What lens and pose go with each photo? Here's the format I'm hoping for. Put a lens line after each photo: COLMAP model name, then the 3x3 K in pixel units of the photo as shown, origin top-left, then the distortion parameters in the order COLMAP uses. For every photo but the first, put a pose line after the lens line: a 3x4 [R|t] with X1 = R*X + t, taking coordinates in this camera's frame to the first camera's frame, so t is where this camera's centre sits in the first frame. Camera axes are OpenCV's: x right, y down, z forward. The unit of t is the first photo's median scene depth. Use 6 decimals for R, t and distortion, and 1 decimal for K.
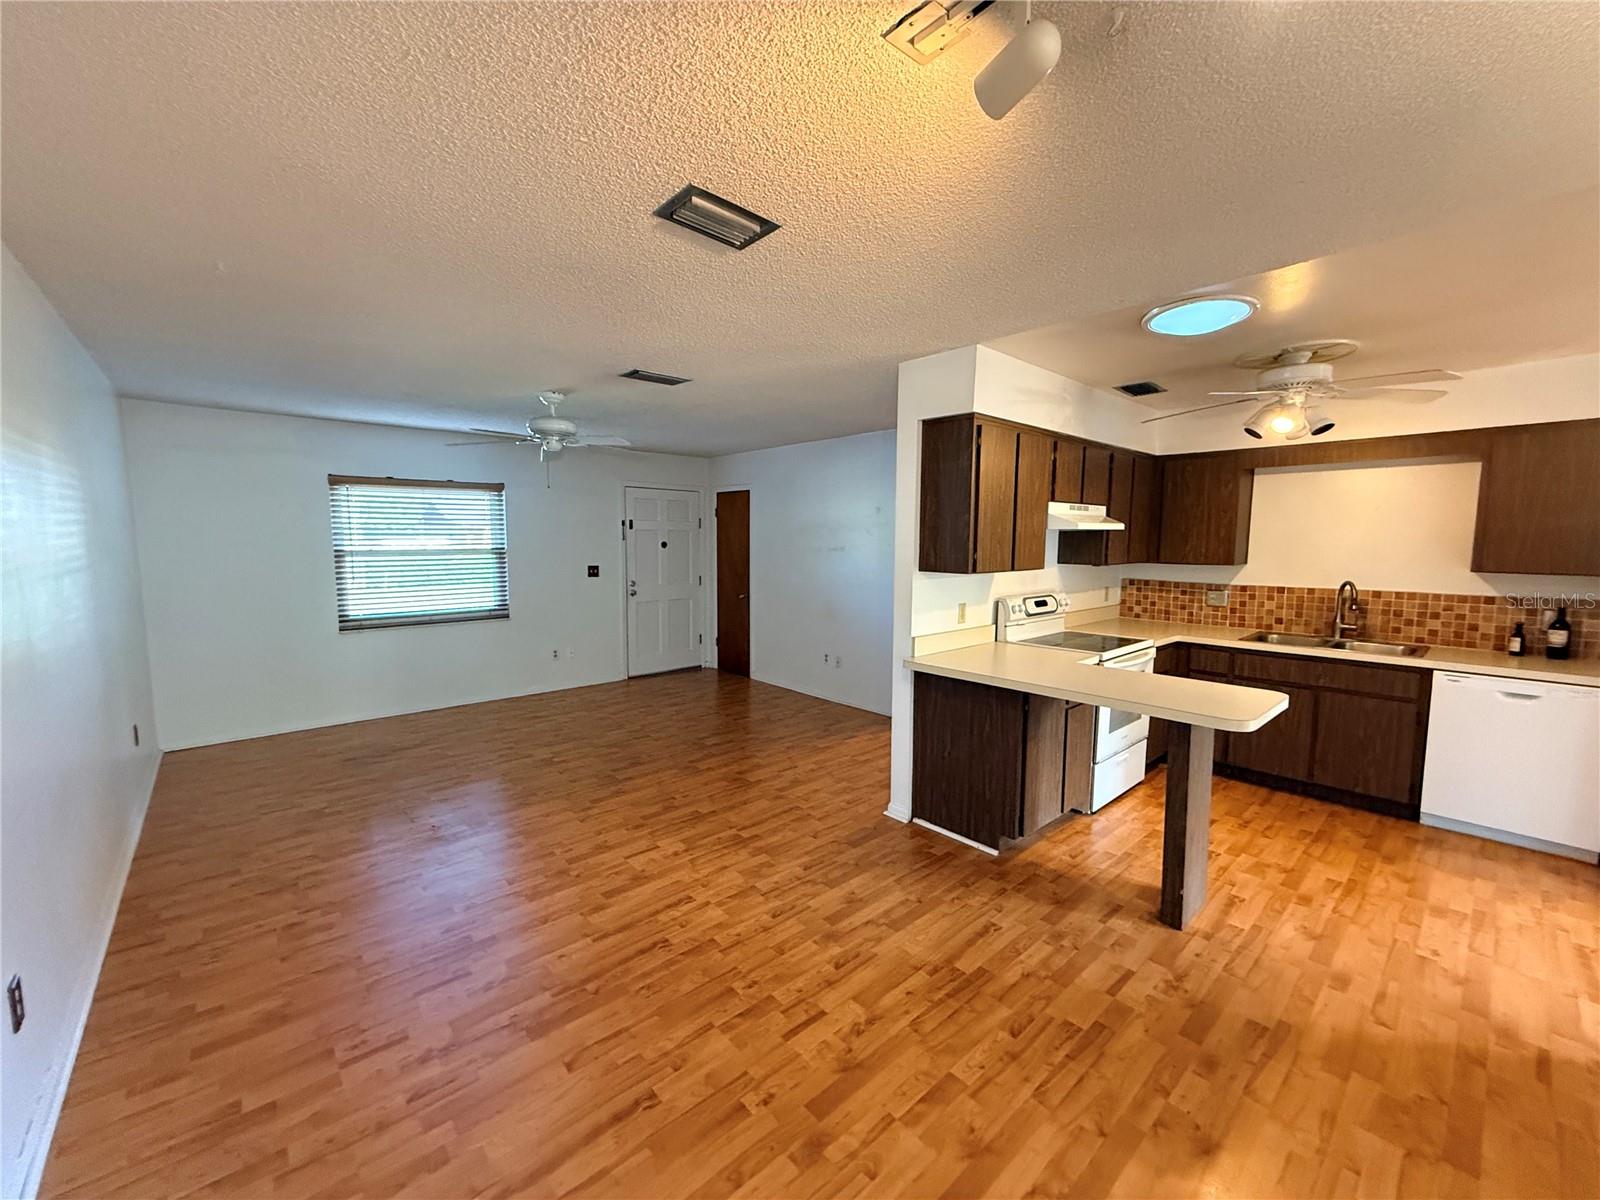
lens RADIAL K [[634.7, 0, 796.0], [0, 634.7, 602.3], [0, 0, 1]] dist [-0.001413, -0.000011]
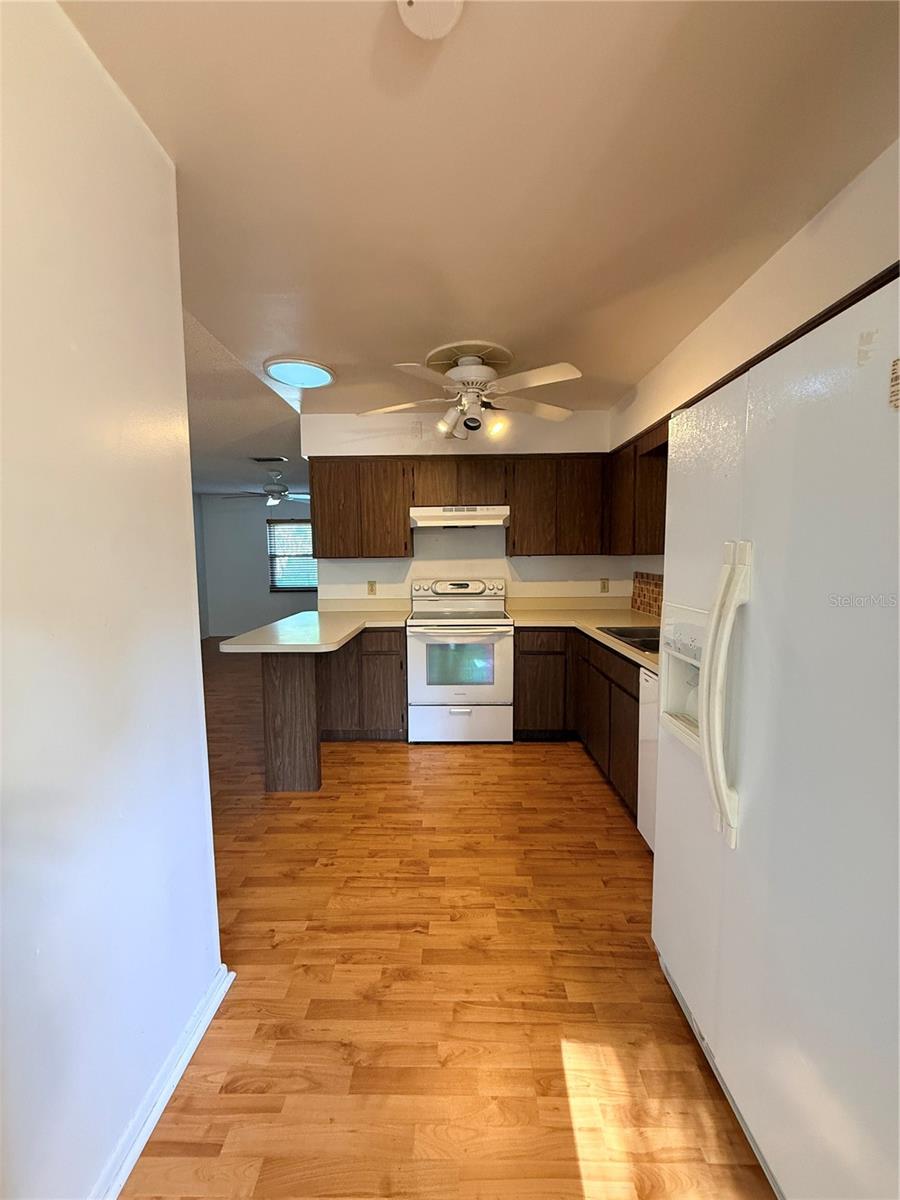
lens RADIAL K [[476.0, 0, 447.9], [0, 476.0, 597.0], [0, 0, 1]] dist [-0.001413, -0.000011]
pose [[0.737494, 0.047175, -0.673705, 1.074939], [-0.054525, 0.998460, 0.010228, 0.016338], [0.673150, 0.029191, 0.738930, 0.289428]]
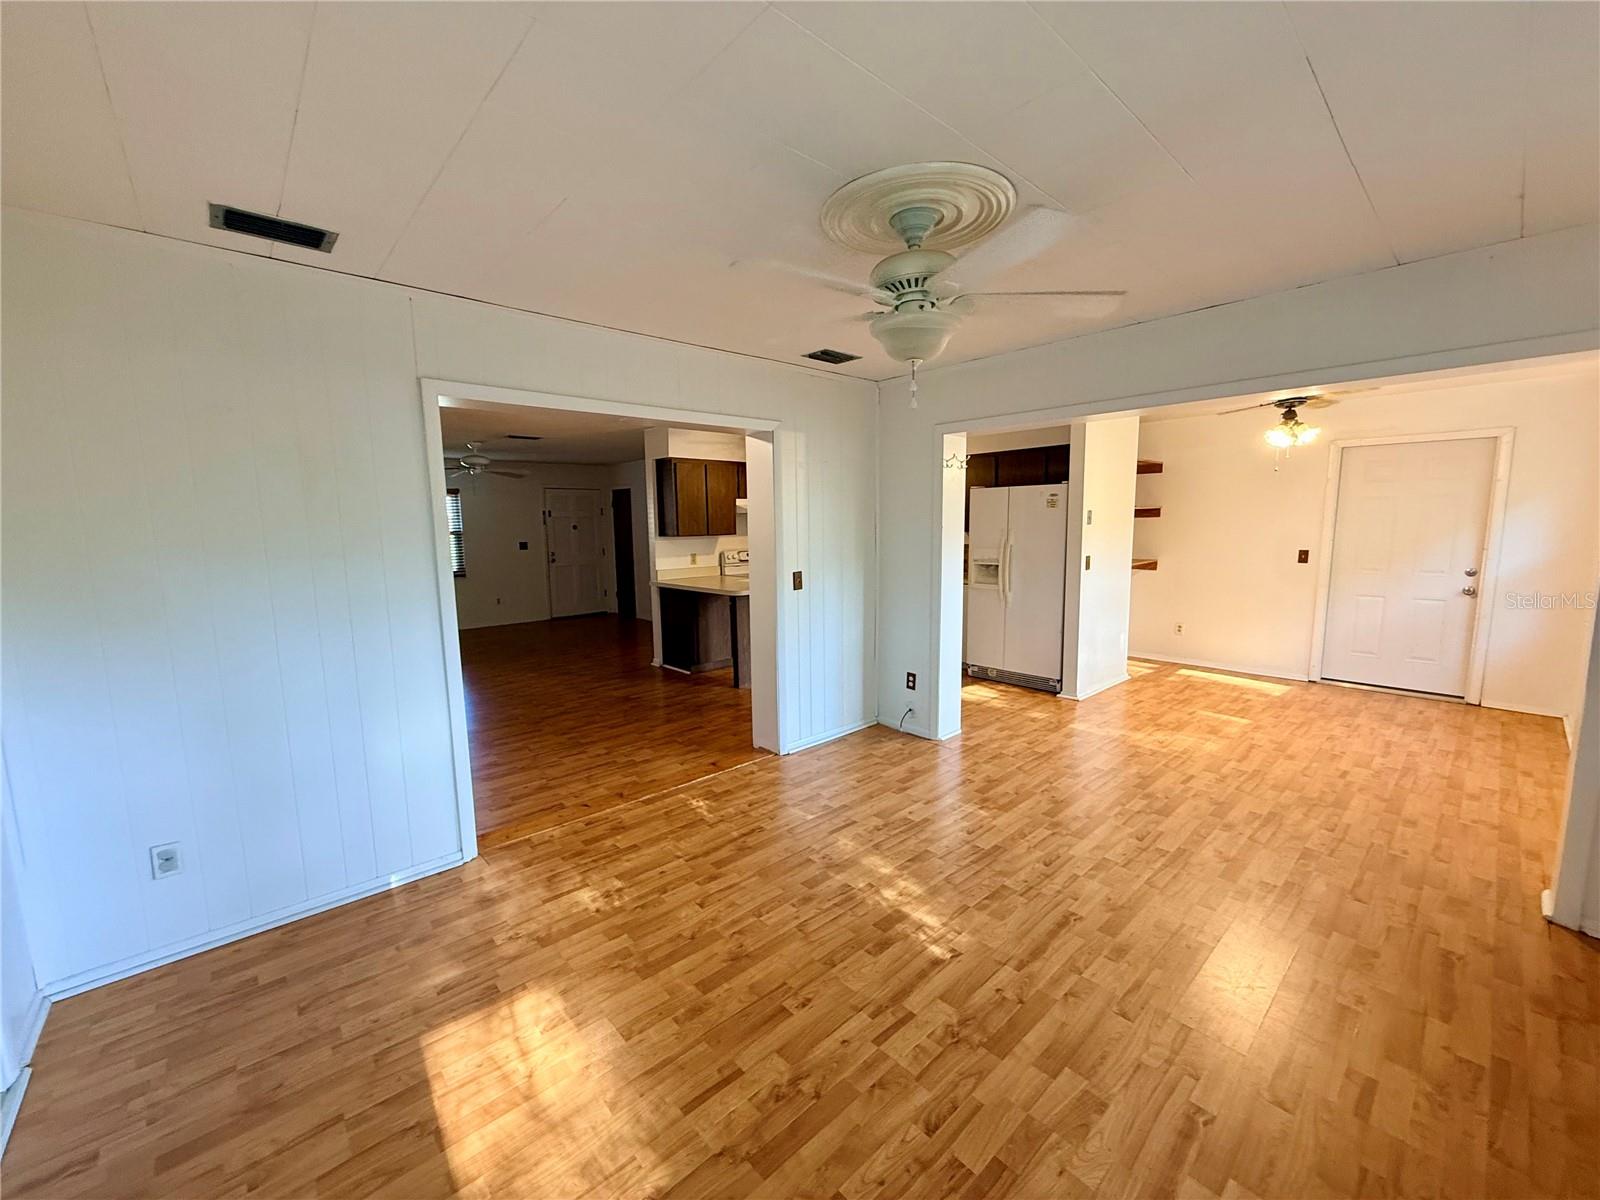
lens RADIAL K [[634.7, 0, 796.0], [0, 634.7, 602.3], [0, 0, 1]] dist [-0.001413, -0.000011]
pose [[0.999793, -0.019350, 0.006223, 0.522138], [0.019182, 0.999478, 0.025982, 0.096530], [-0.006723, -0.025857, 0.999643, -0.839183]]
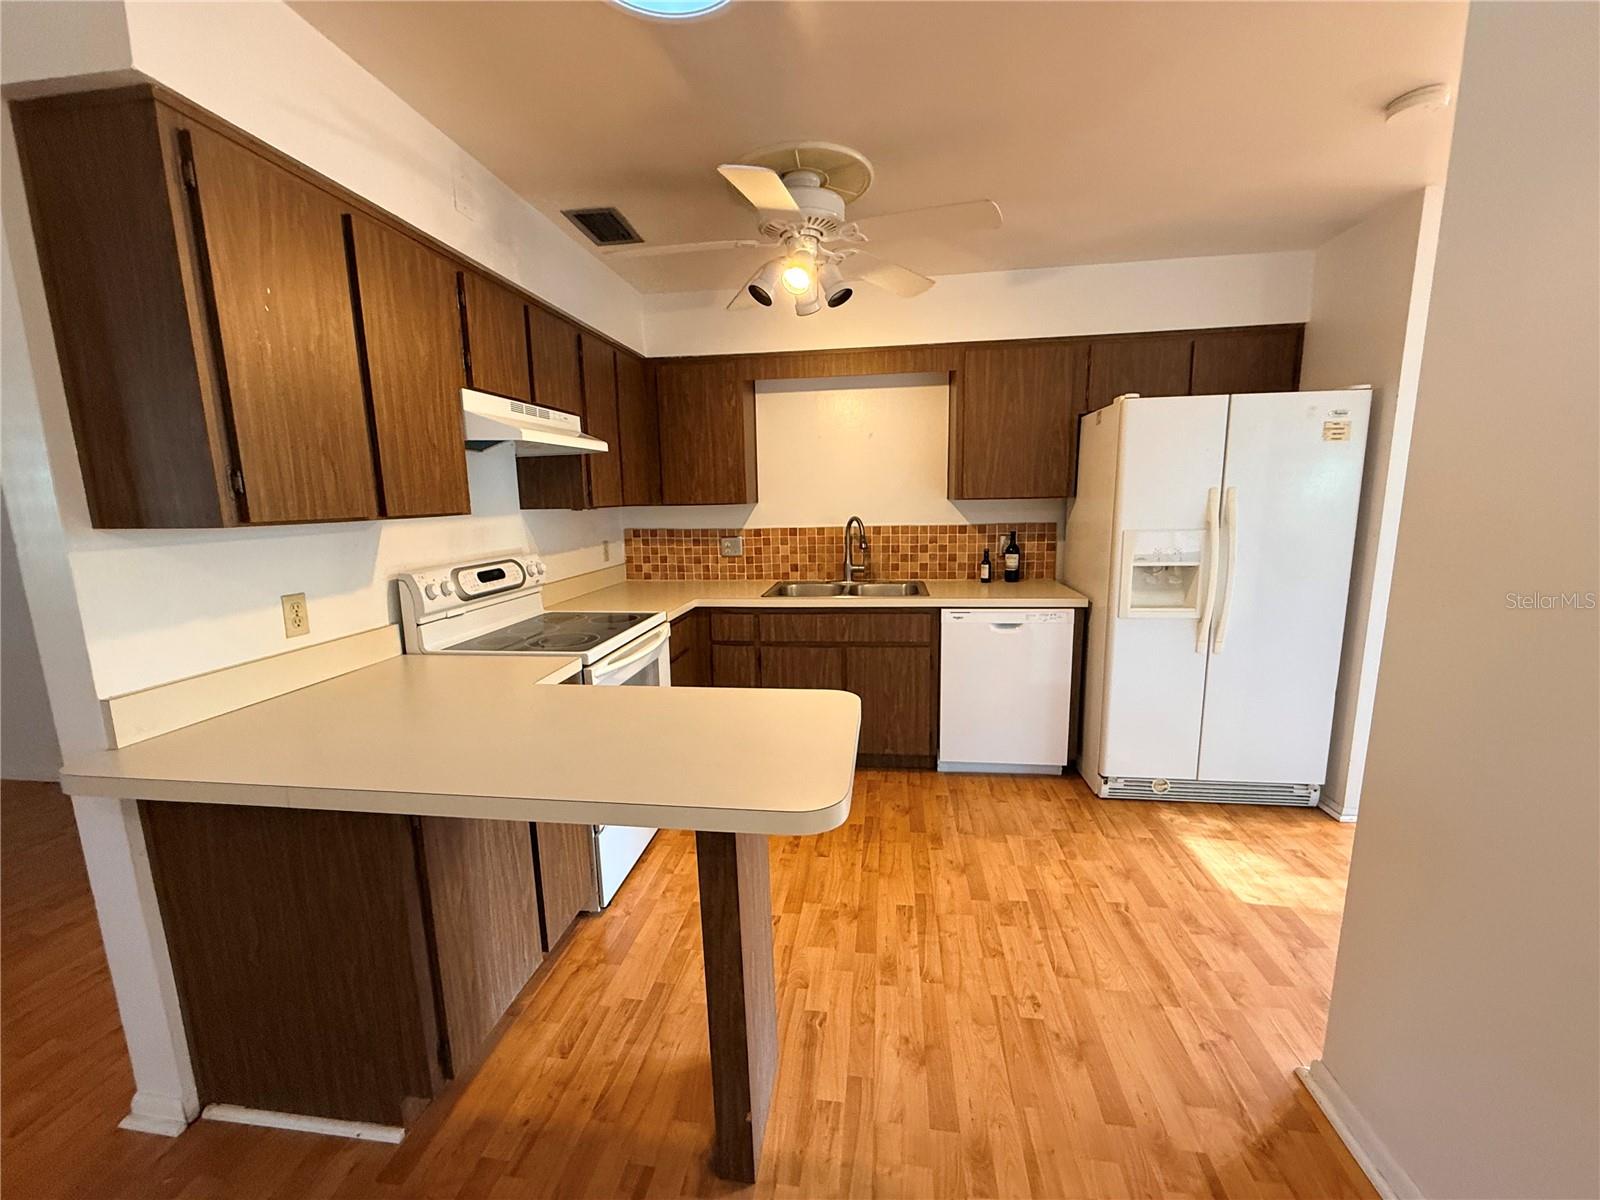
lens RADIAL K [[634.7, 0, 796.0], [0, 634.7, 602.3], [0, 0, 1]] dist [-0.001413, -0.000011]
pose [[0.761185, -0.124922, 0.636390, 0.232902], [0.086765, 0.992068, 0.090961, -0.002577], [-0.642705, -0.014021, 0.765986, 0.377414]]
